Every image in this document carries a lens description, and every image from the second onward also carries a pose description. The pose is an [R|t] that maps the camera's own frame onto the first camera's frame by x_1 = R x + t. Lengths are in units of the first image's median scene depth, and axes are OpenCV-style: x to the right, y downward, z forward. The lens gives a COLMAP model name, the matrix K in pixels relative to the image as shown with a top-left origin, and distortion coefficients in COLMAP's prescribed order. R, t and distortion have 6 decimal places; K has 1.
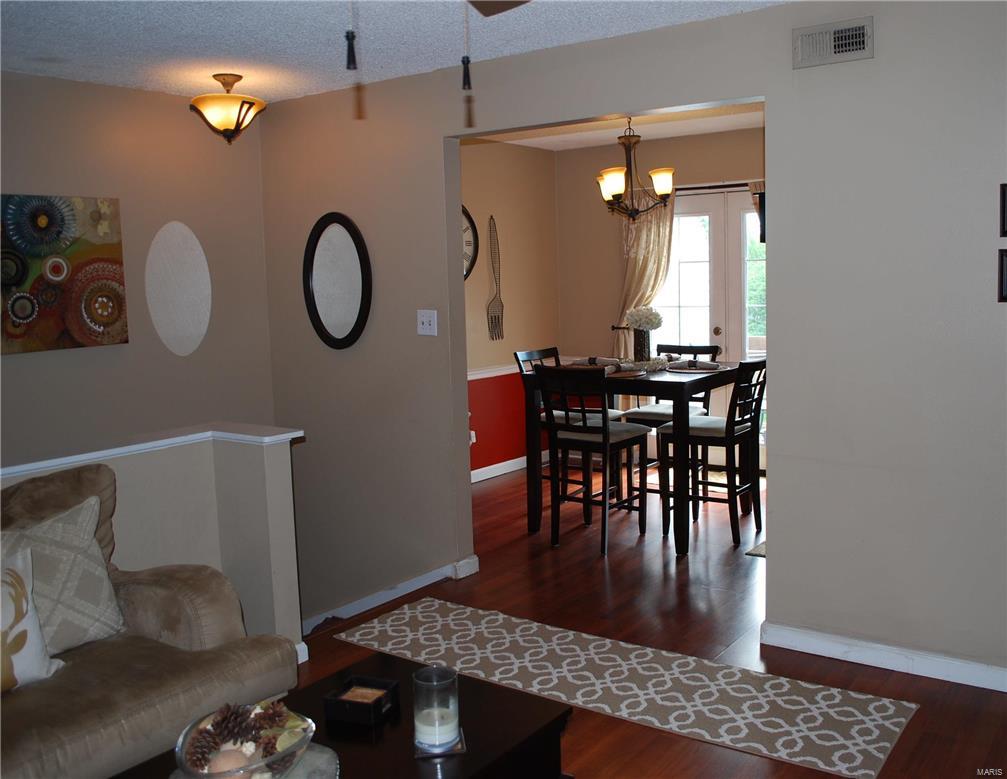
lens RADIAL K [[982.5, 0, 503.5], [0, 982.5, 389.5], [0, 0, 1]] dist [-0.063569, 0.000513]
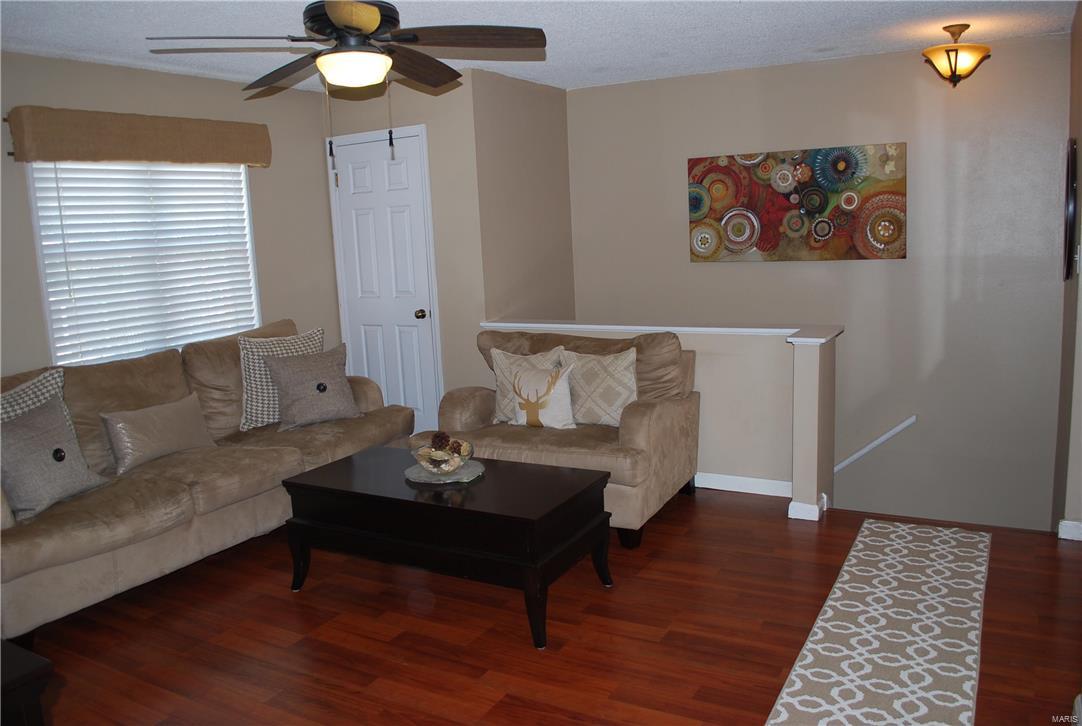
lens RADIAL K [[842.1, 0, 541.0], [0, 842.1, 363.0], [0, 0, 1]] dist [-0.029057, 0.000612]
pose [[0.111107, 0.186635, -0.976126, 0.629778], [-0.073115, 0.981081, 0.179260, -0.073642], [0.991115, 0.051453, 0.122650, 0.403215]]
